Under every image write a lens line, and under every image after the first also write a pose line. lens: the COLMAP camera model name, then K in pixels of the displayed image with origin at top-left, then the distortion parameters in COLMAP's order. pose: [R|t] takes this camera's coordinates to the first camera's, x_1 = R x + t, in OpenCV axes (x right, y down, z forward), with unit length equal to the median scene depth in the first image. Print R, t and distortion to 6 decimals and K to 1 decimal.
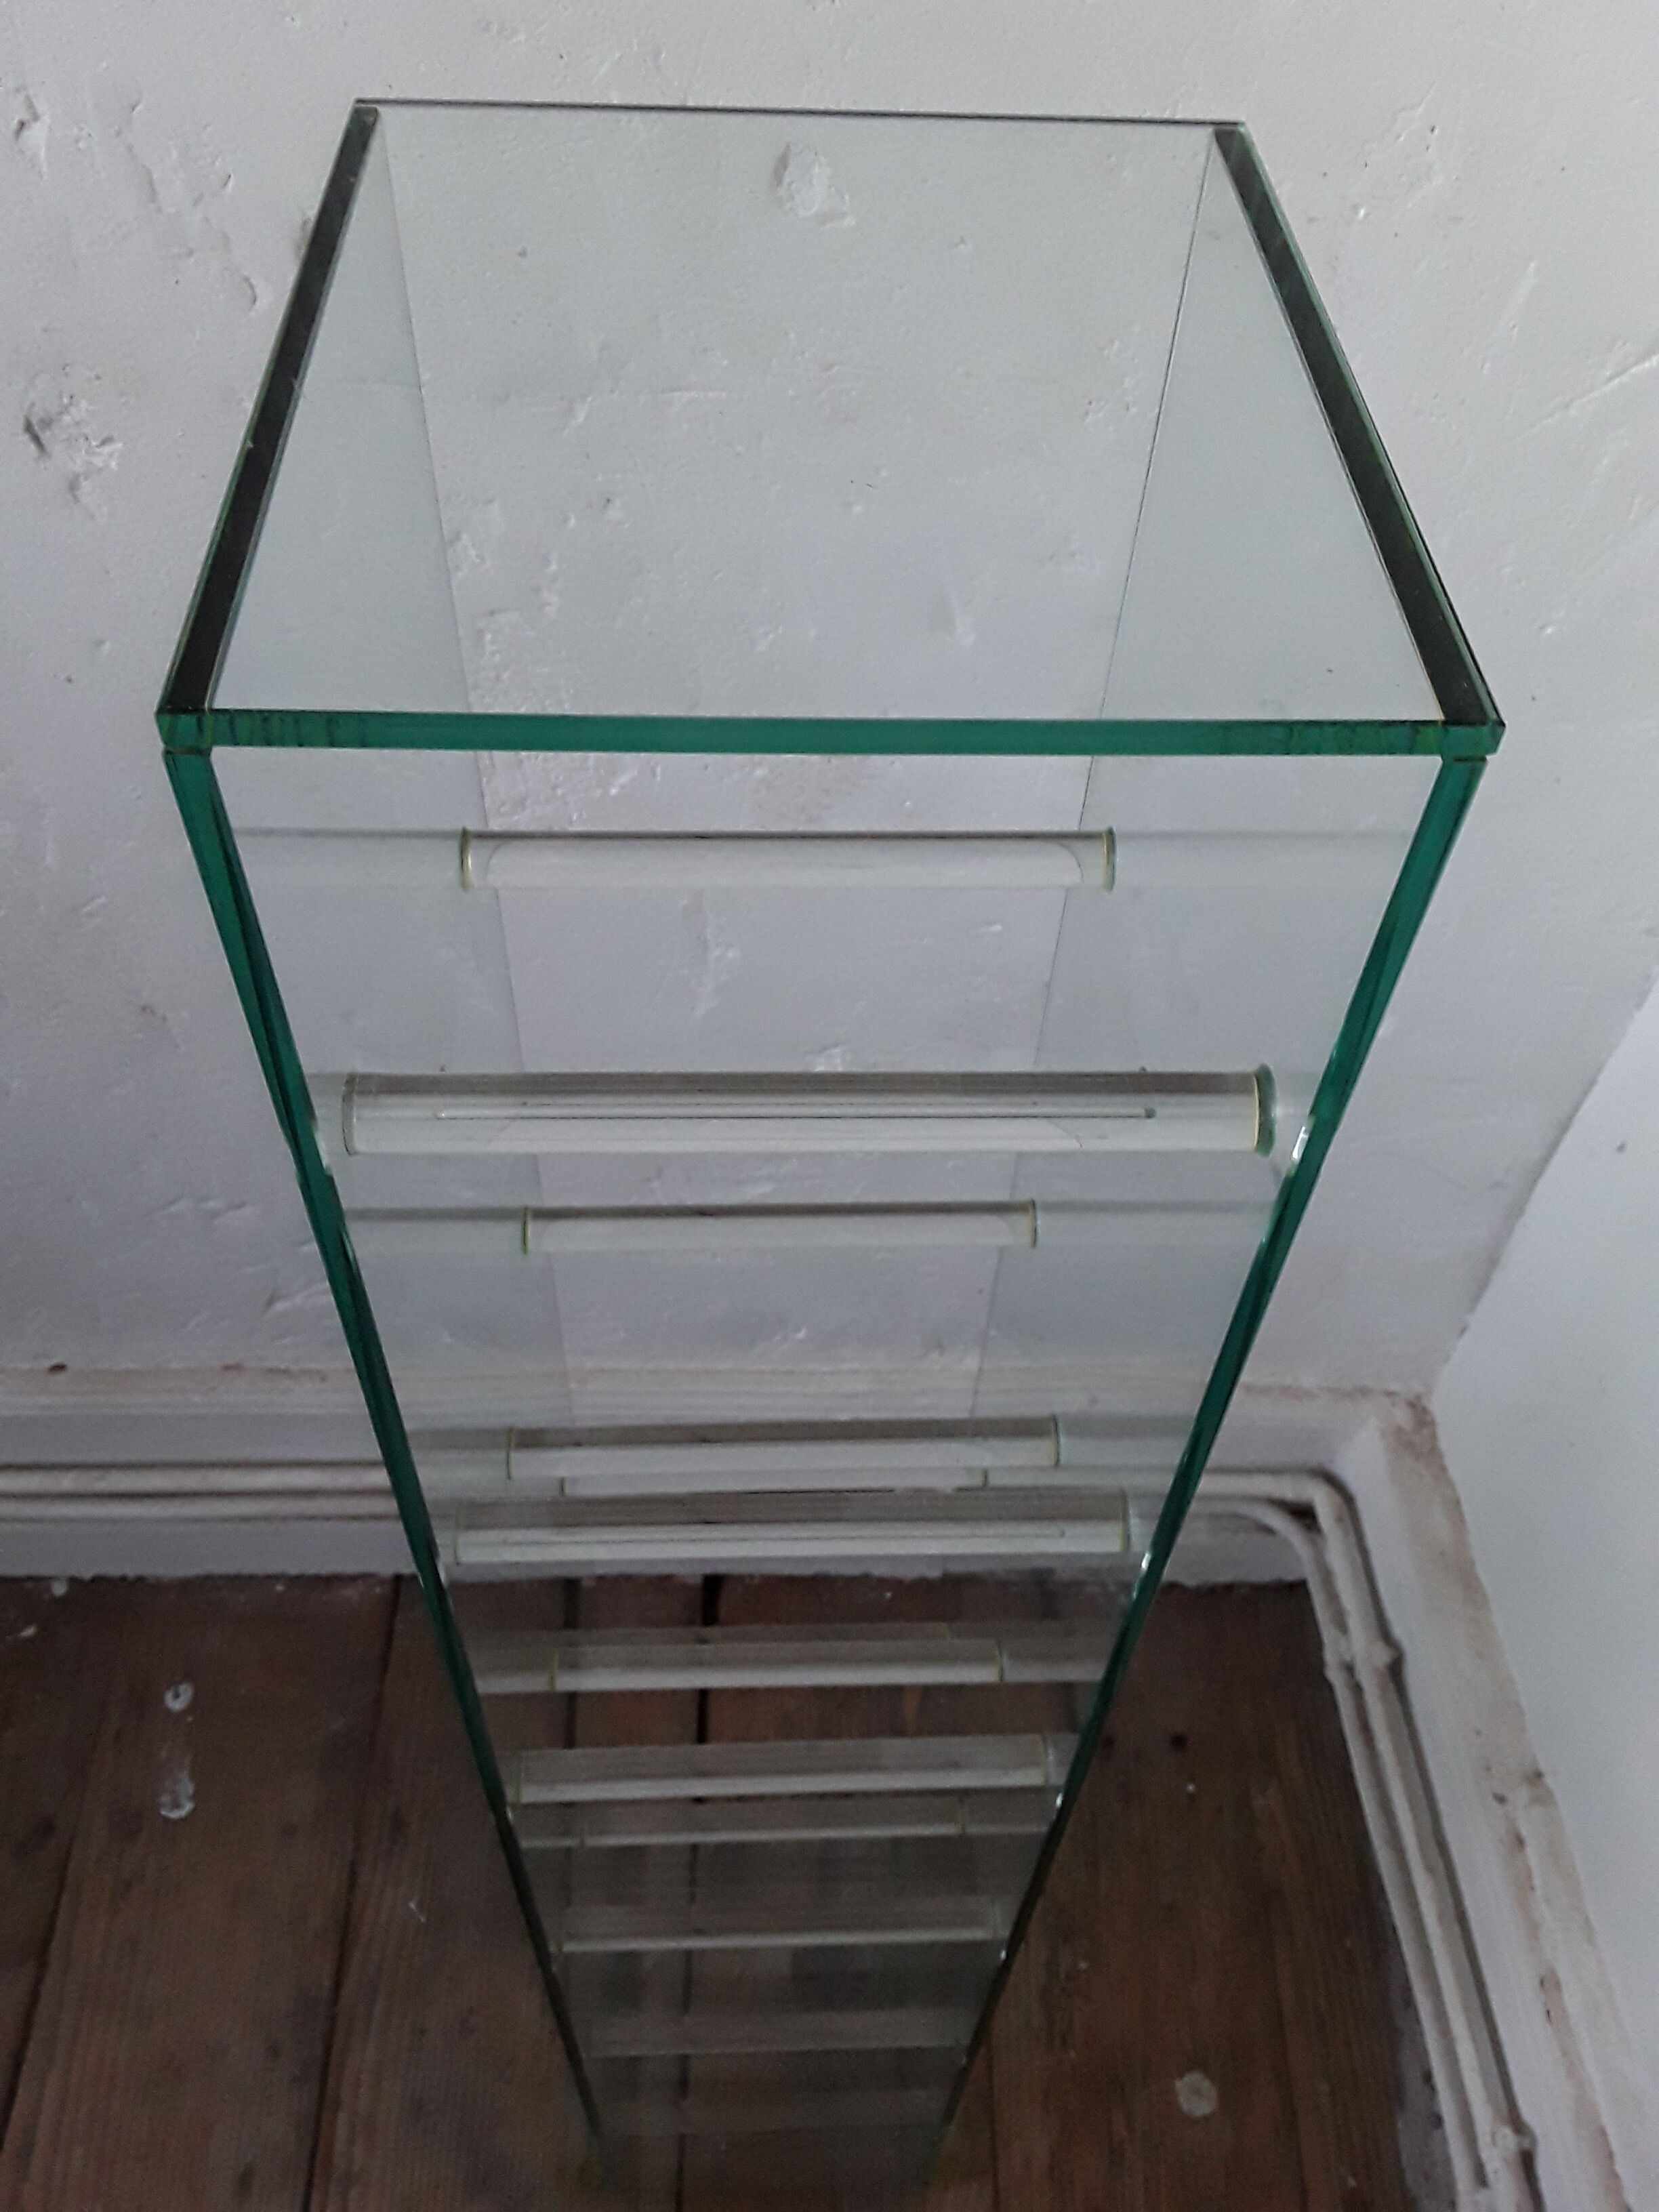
lens RADIAL K [[1774.9, 0, 816.7], [0, 1774.9, 1099.2], [0, 0, 1]] dist [0.085062, -0.137285]
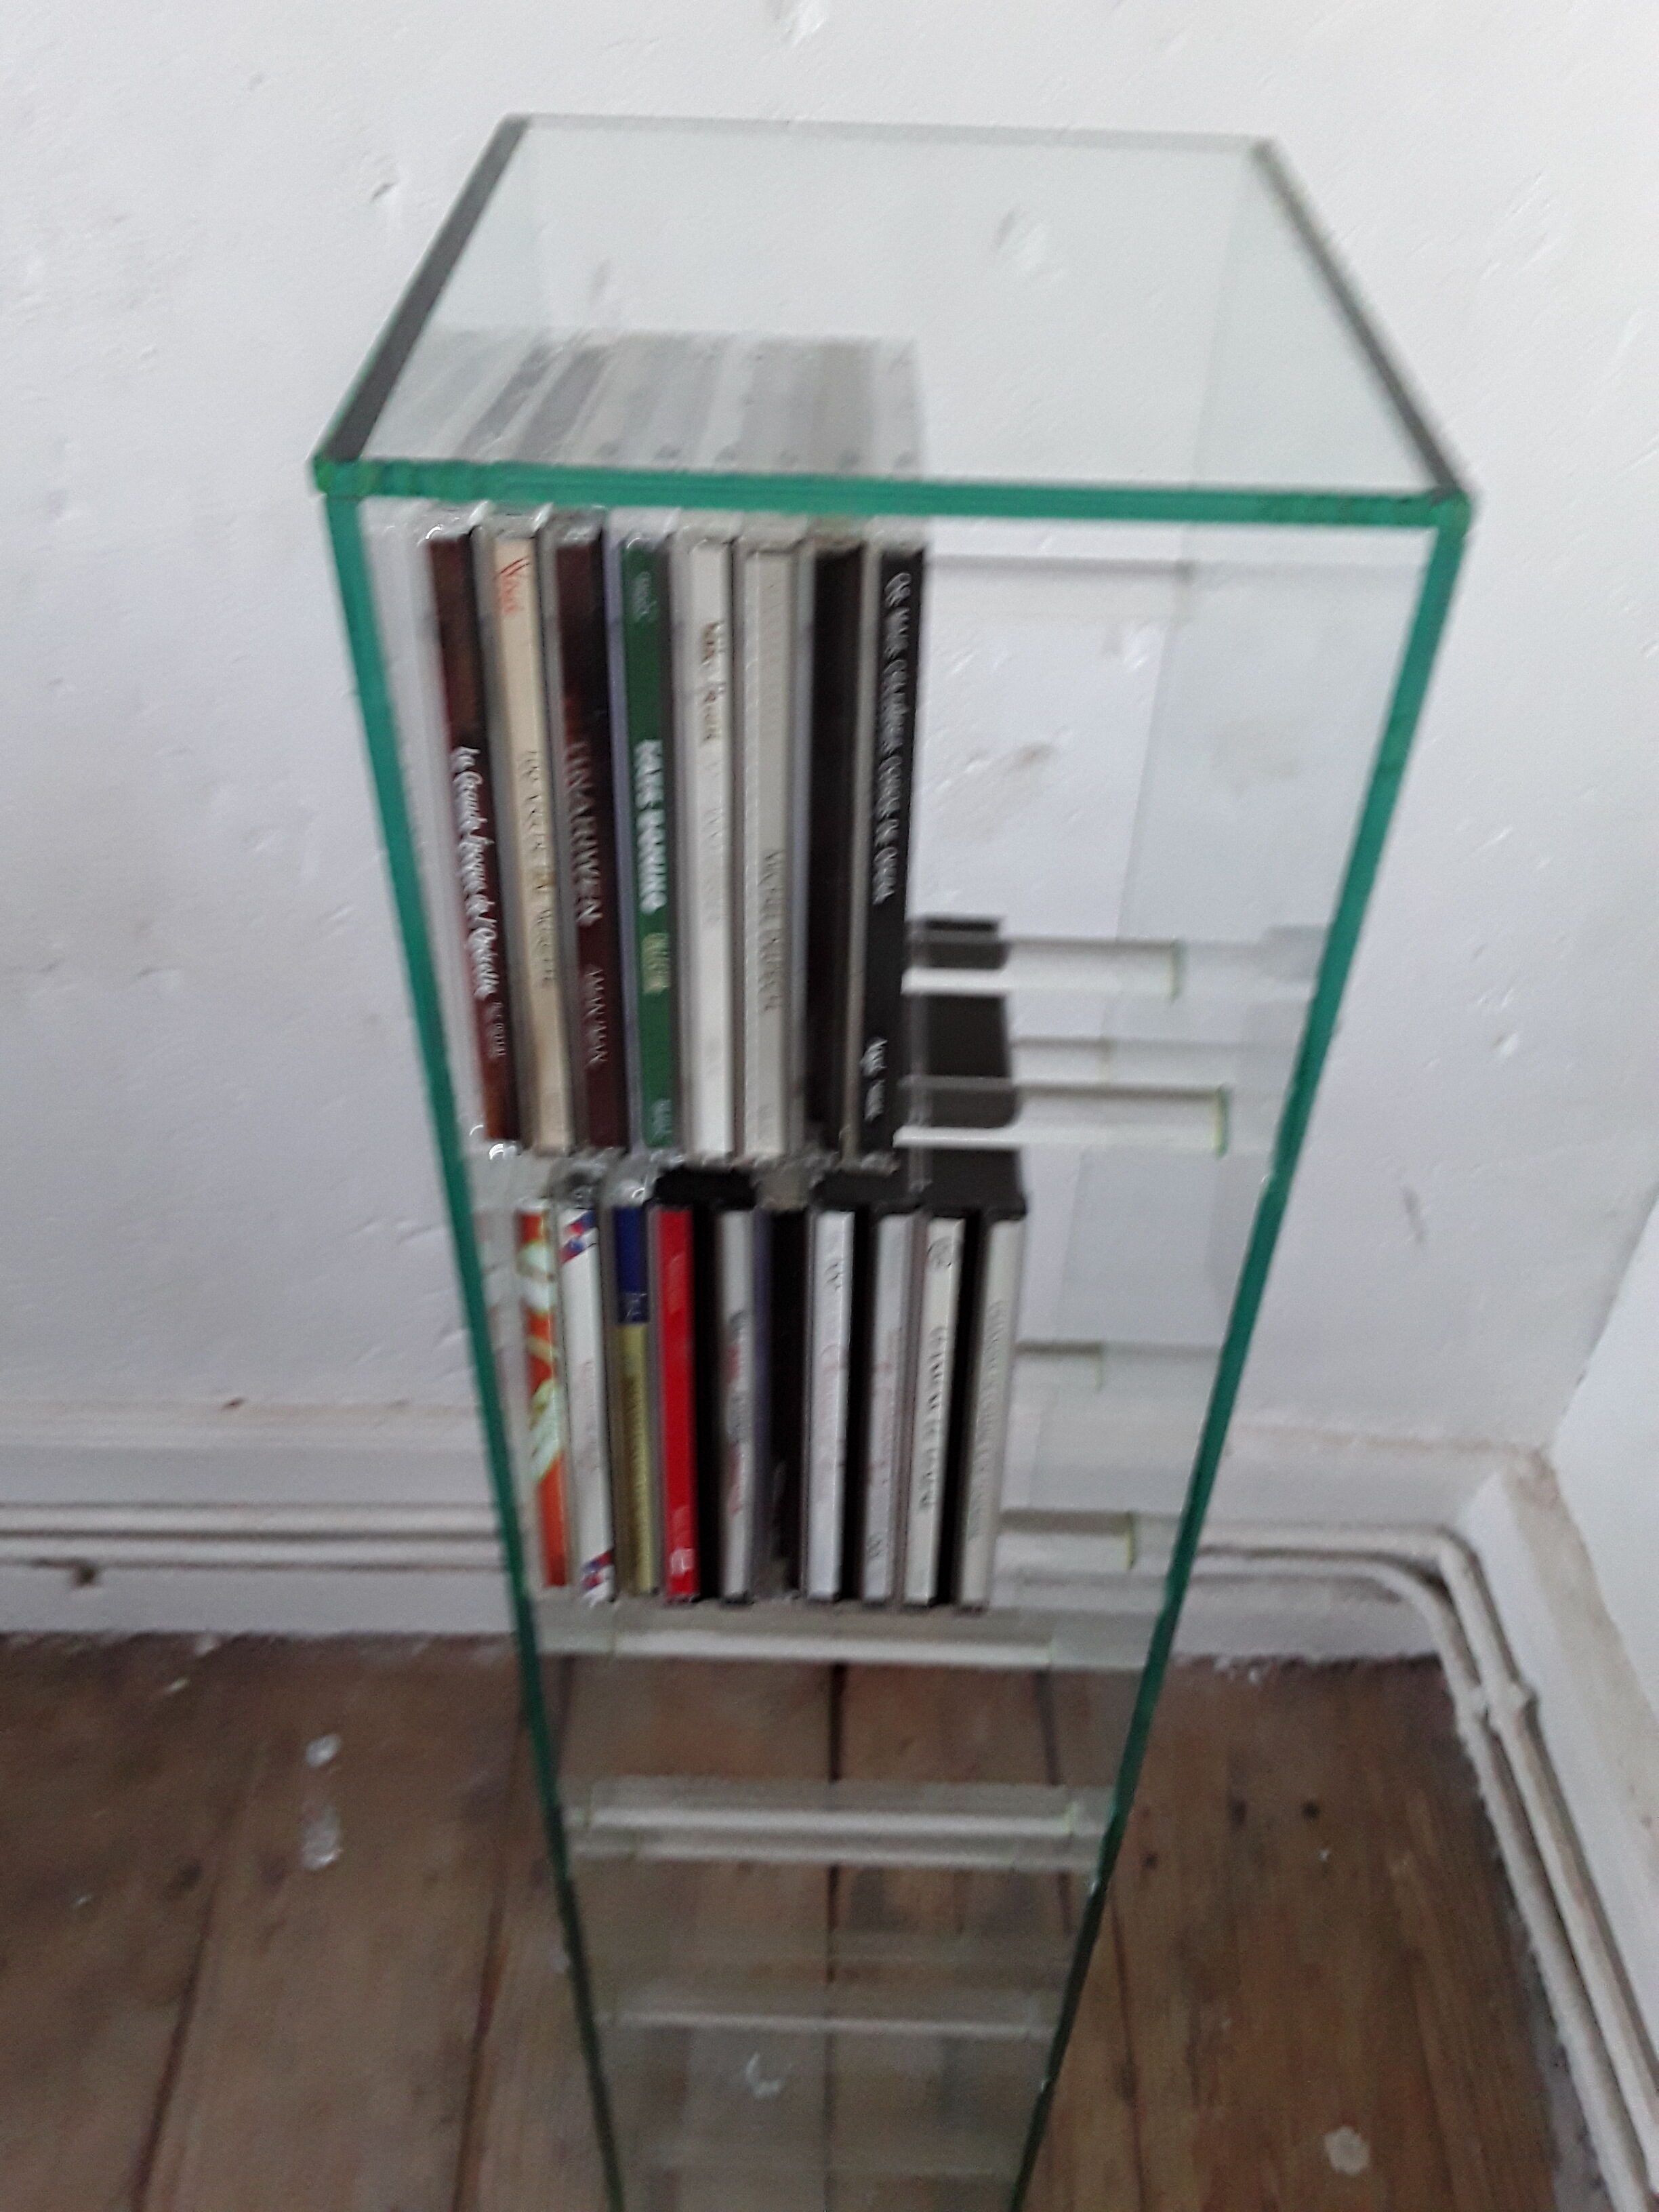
lens RADIAL K [[1774.9, 0, 816.7], [0, 1774.9, 1099.2], [0, 0, 1]] dist [0.085062, -0.137285]
pose [[0.999785, 0.004838, -0.020143, -0.061025], [-0.007452, 0.991244, -0.131830, 0.108167], [0.019329, 0.131952, 0.991068, -0.058805]]
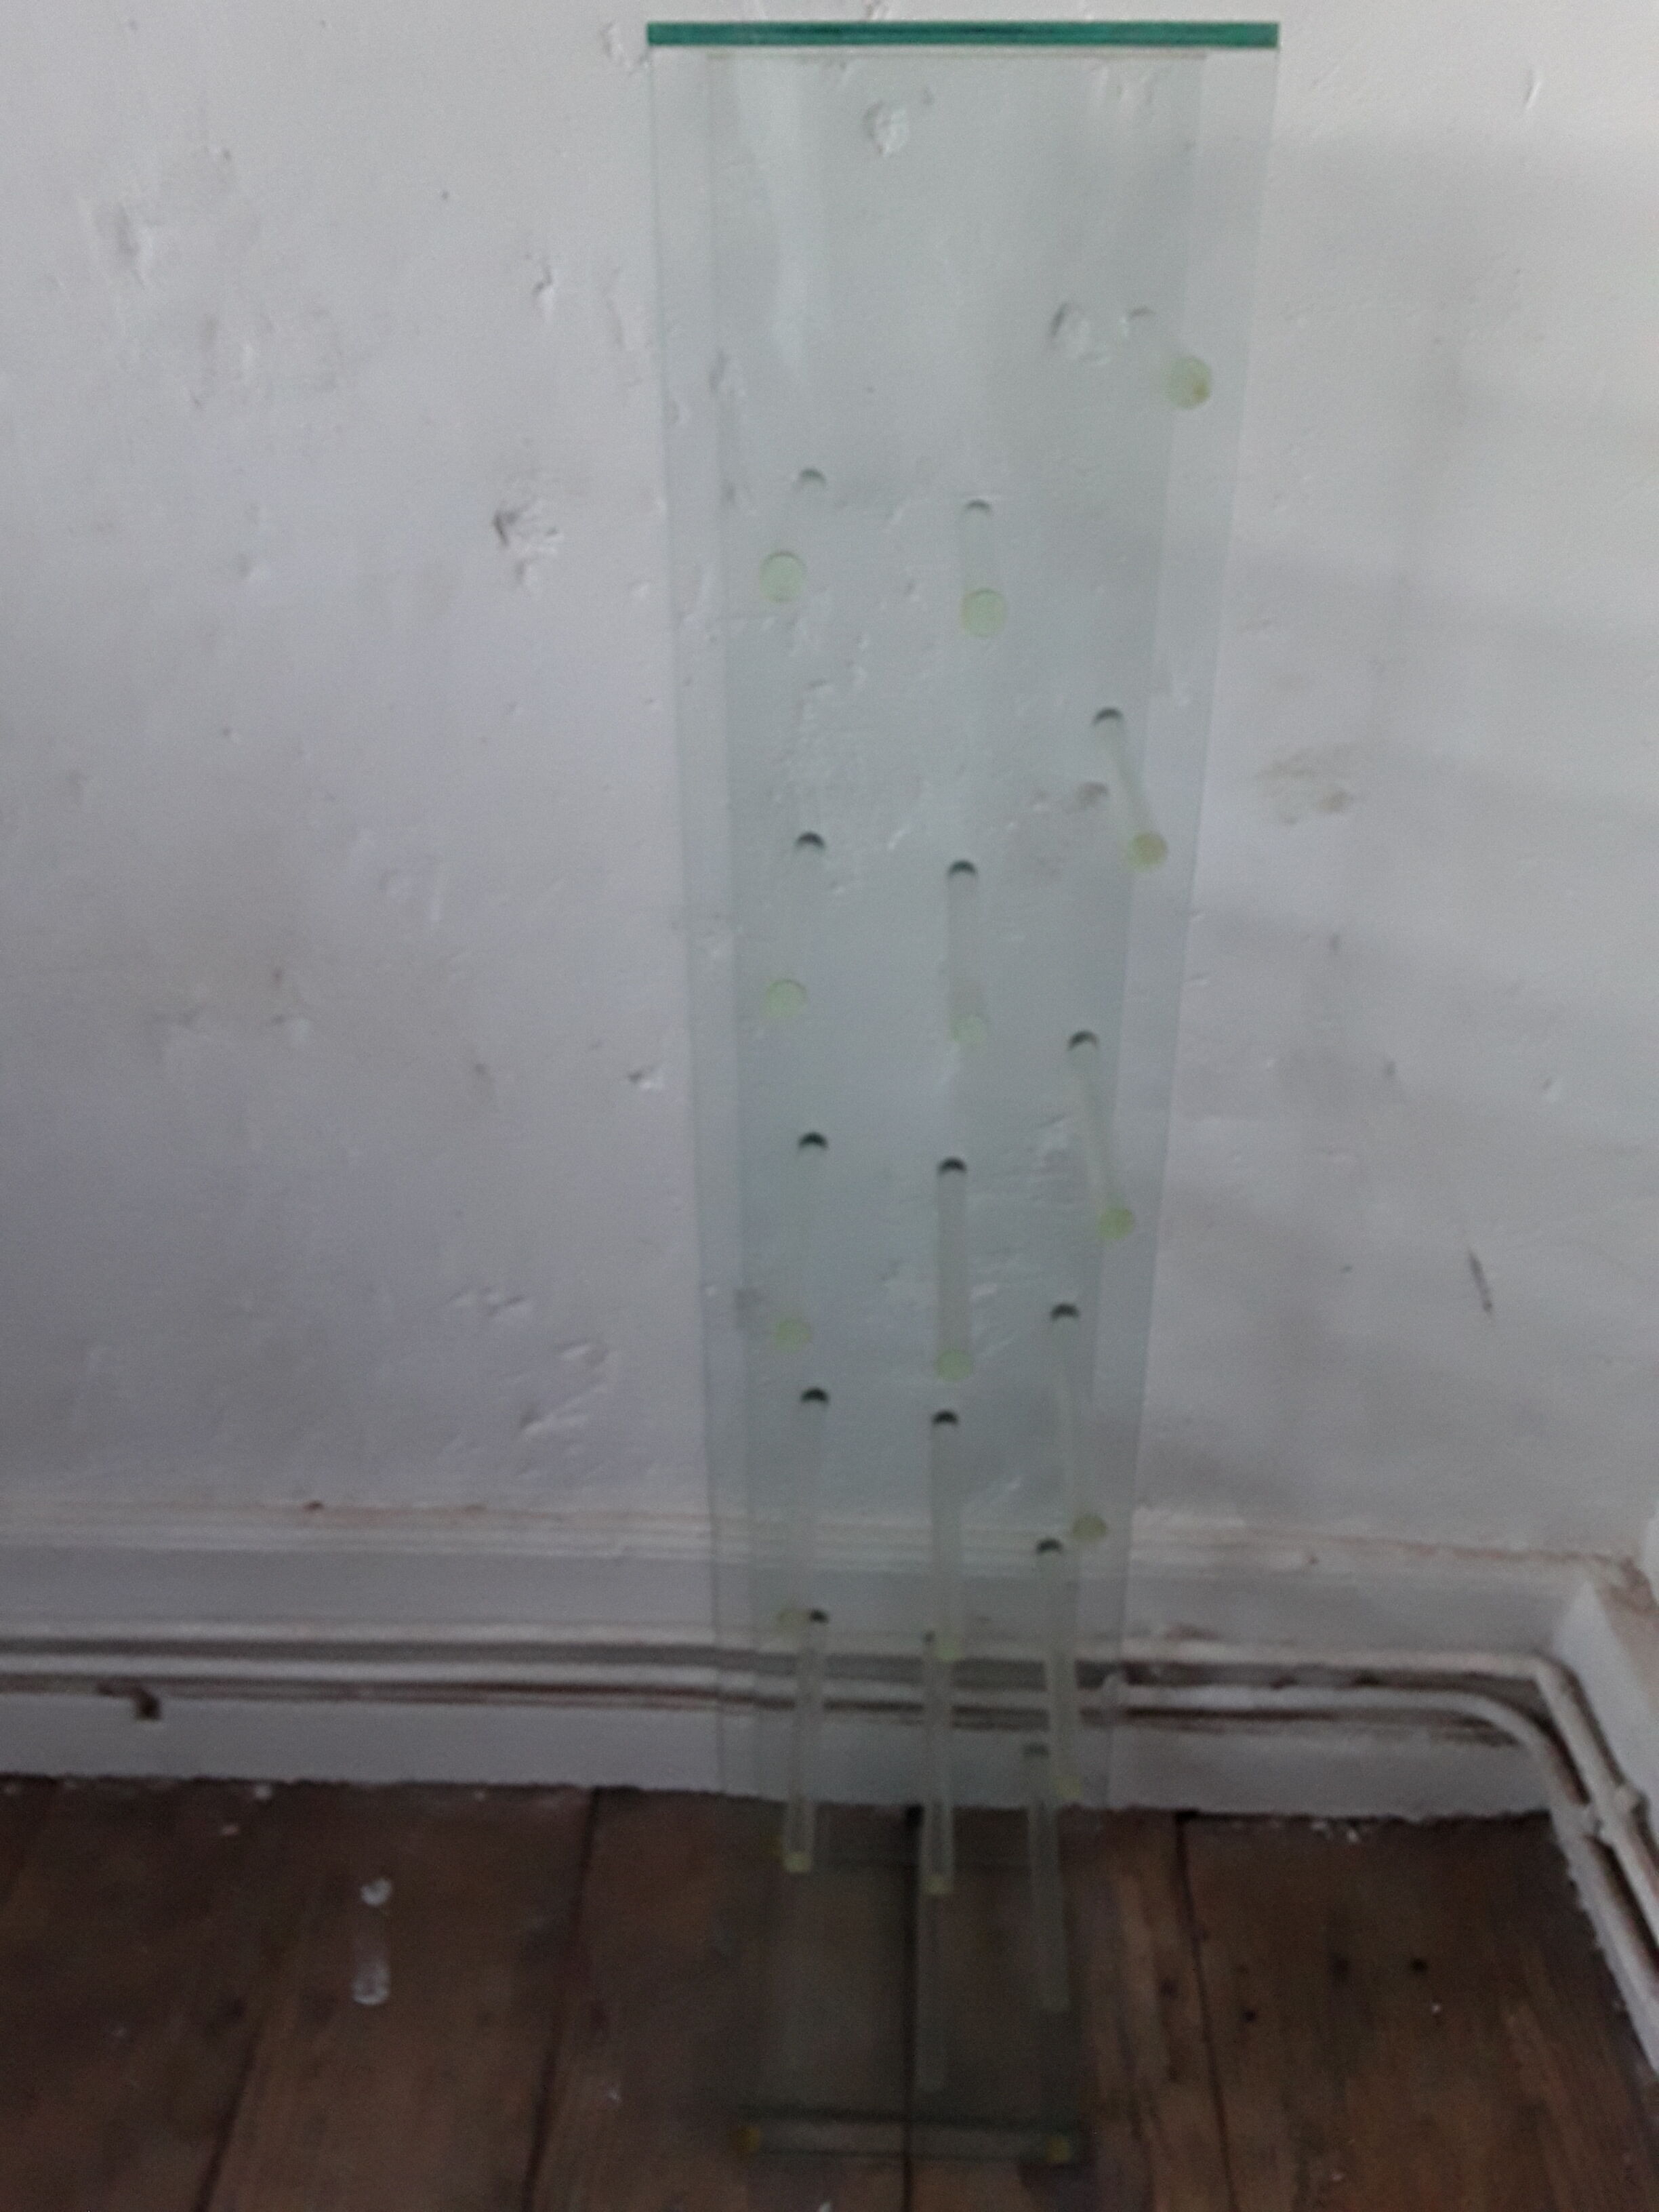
lens RADIAL K [[1782.6, 0, 829.5], [0, 1782.6, 1106.0], [0, 0, 1]] dist [0.098743, -0.169079]
pose [[0.998835, 0.002255, -0.048202, -0.067983], [-0.019194, 0.935053, -0.353988, 0.303197], [0.044273, 0.354501, 0.934007, -0.066093]]
